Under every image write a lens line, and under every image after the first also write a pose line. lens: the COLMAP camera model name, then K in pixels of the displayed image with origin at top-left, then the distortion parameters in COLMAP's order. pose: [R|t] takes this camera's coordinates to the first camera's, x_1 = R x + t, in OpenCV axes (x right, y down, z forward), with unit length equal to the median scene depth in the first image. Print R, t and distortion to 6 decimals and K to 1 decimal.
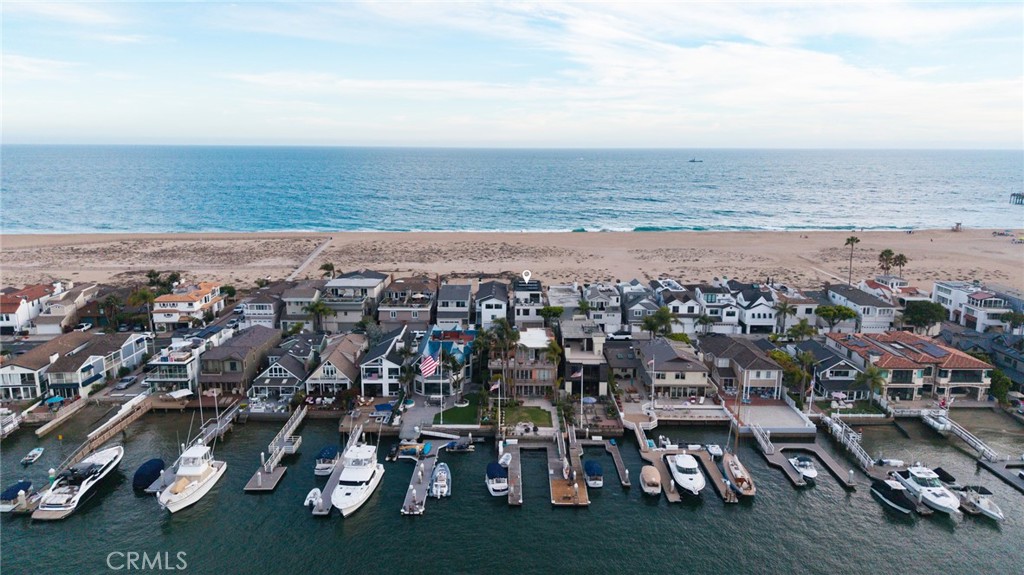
lens RADIAL K [[708.4, 0, 515.9], [0, 708.4, 270.1], [0, 0, 1]] dist [0.067240, -0.076974]
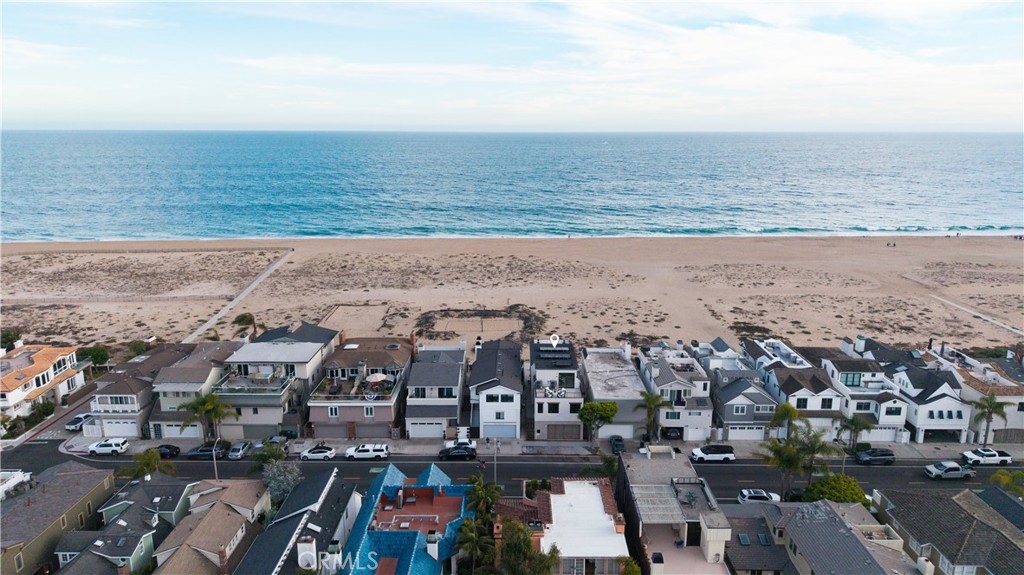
lens RADIAL K [[692.6, 0, 519.8], [0, 692.6, 287.0], [0, 0, 1]] dist [0.045739, -0.058425]
pose [[0.999994, -0.002686, -0.002237, -0.012730], [0.002794, 0.998760, 0.049700, -0.073245], [0.002101, -0.049706, 0.998762, 0.413222]]
